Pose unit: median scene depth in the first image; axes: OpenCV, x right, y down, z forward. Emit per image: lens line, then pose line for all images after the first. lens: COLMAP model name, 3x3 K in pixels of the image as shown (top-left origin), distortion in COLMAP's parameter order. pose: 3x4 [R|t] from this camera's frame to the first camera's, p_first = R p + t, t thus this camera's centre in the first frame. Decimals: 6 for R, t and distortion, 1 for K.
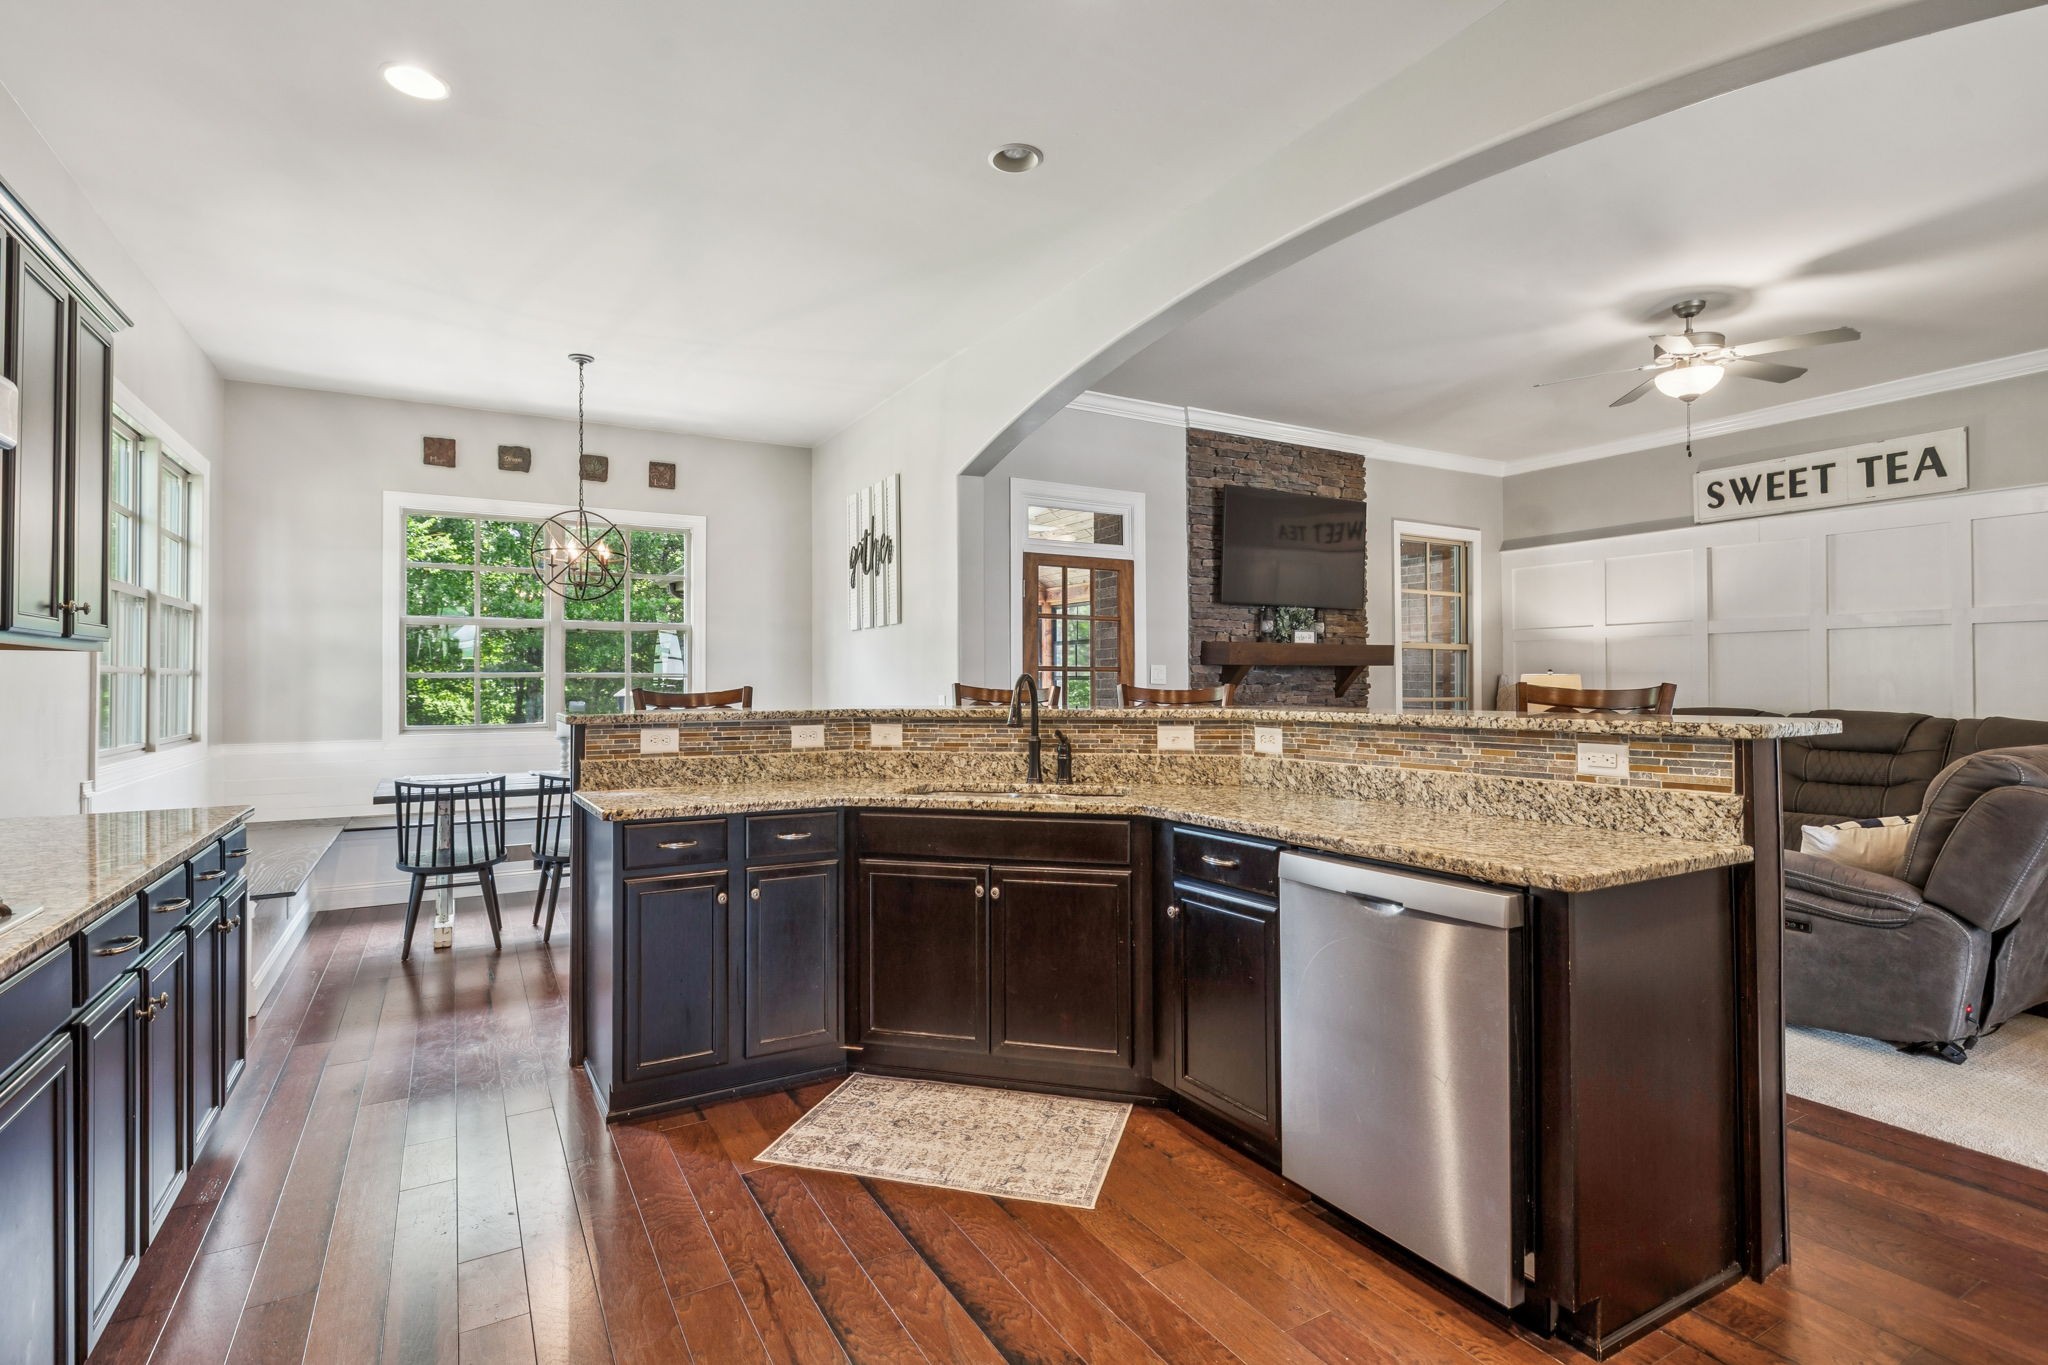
lens RADIAL K [[979.7, 0, 1024.1], [0, 979.7, 674.6], [0, 0, 1]] dist [-0.019309, -0.000689]
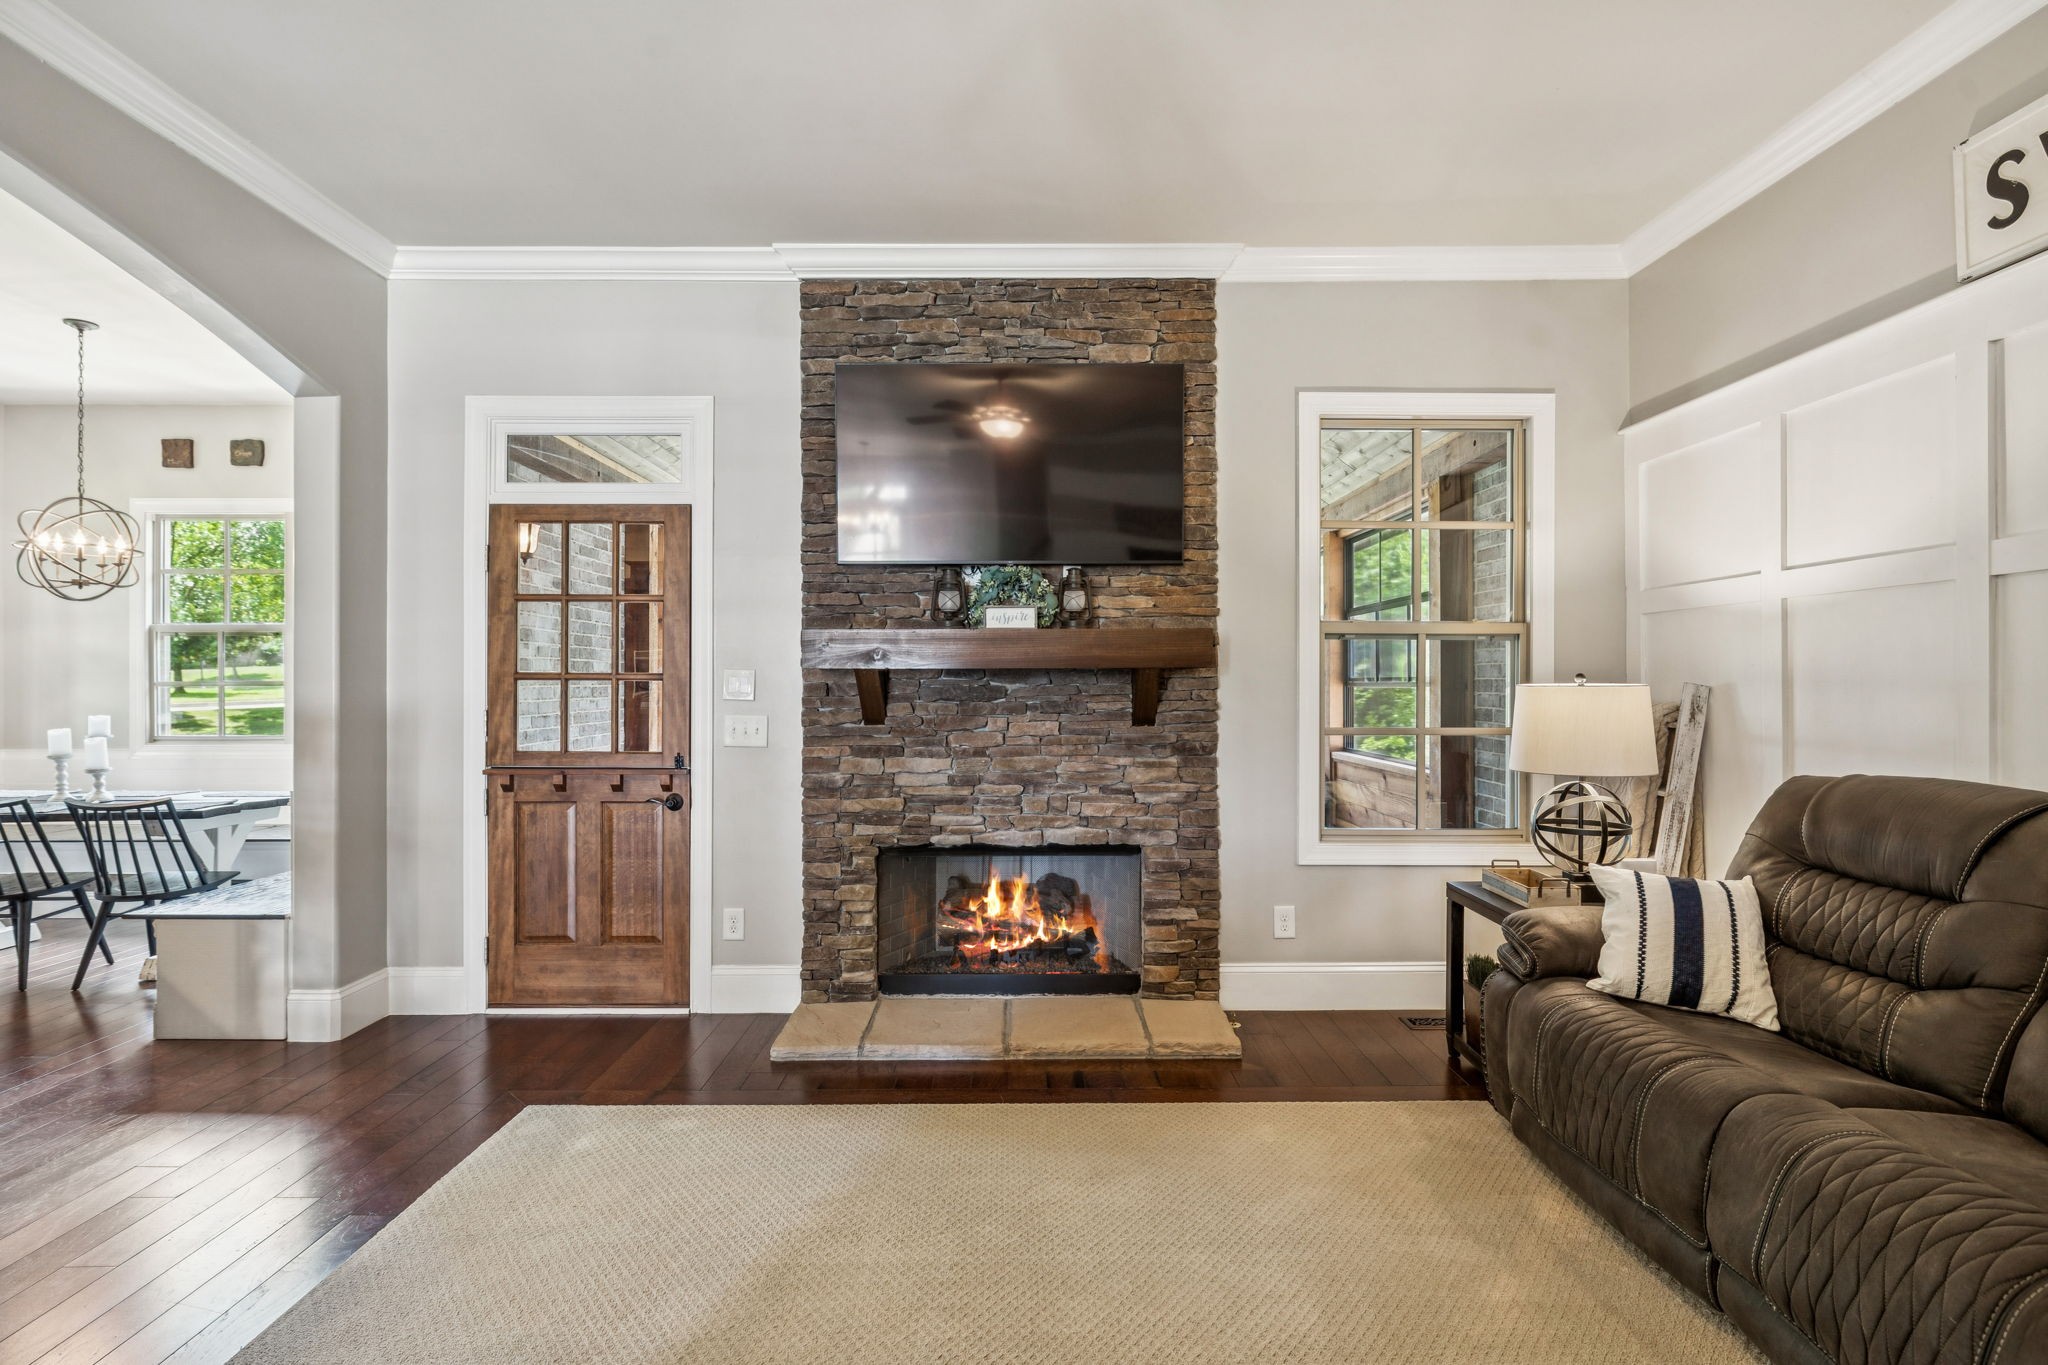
lens RADIAL K [[1053.8, 0, 1009.5], [0, 1053.8, 687.0], [0, 0, 1]] dist [-0.006550, 0.002416]
pose [[0.871792, -0.000605, -0.489877, 0.594511], [0.005181, 0.999955, 0.007987, -0.003847], [0.489850, -0.009501, 0.871755, 0.483305]]
